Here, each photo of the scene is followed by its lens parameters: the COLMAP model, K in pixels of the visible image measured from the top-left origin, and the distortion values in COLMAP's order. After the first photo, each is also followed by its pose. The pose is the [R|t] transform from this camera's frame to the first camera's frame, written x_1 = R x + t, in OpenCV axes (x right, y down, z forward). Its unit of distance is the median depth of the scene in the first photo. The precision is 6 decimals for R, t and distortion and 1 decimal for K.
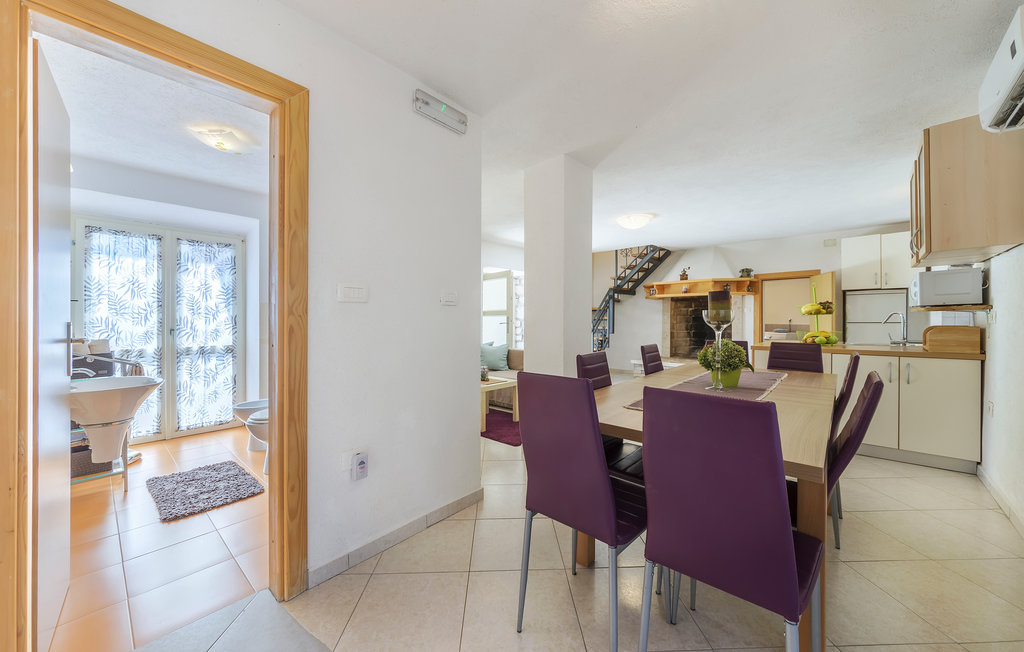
lens RADIAL K [[378.9, 0, 499.0], [0, 378.9, 321.0], [0, 0, 1]] dist [-0.000148, -0.000087]
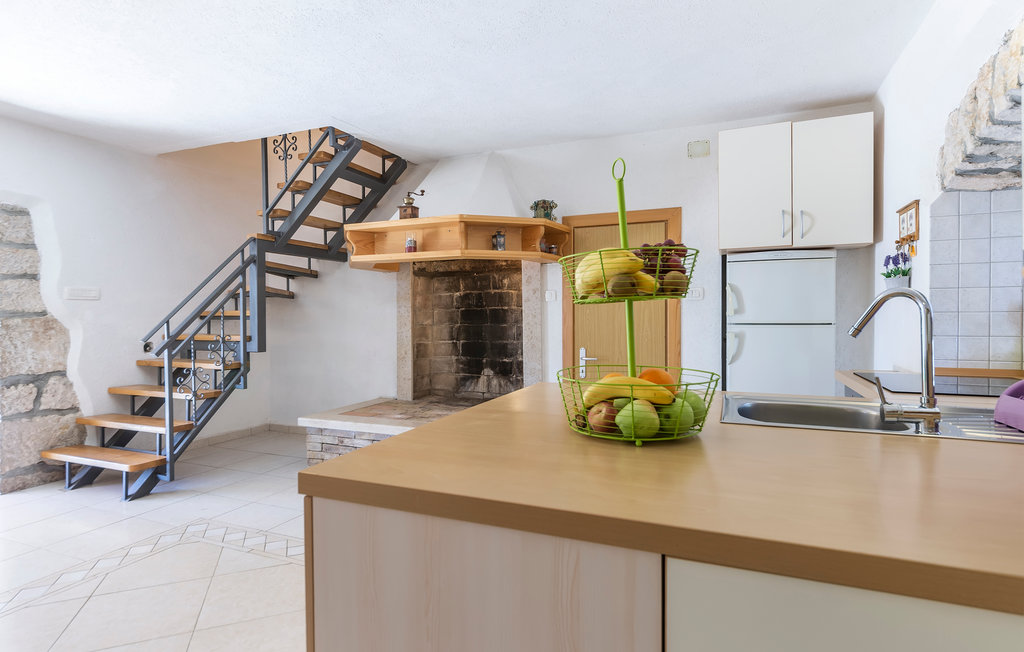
lens RADIAL K [[516.1, 0, 512.0], [0, 516.1, 326.0], [0, 0, 1]] dist [-0.000395, -0.000126]
pose [[0.938414, -0.005649, 0.345466, 0.365315], [-0.000165, 0.999859, 0.016799, -0.003047], [-0.345513, -0.015822, 0.938281, 0.402269]]
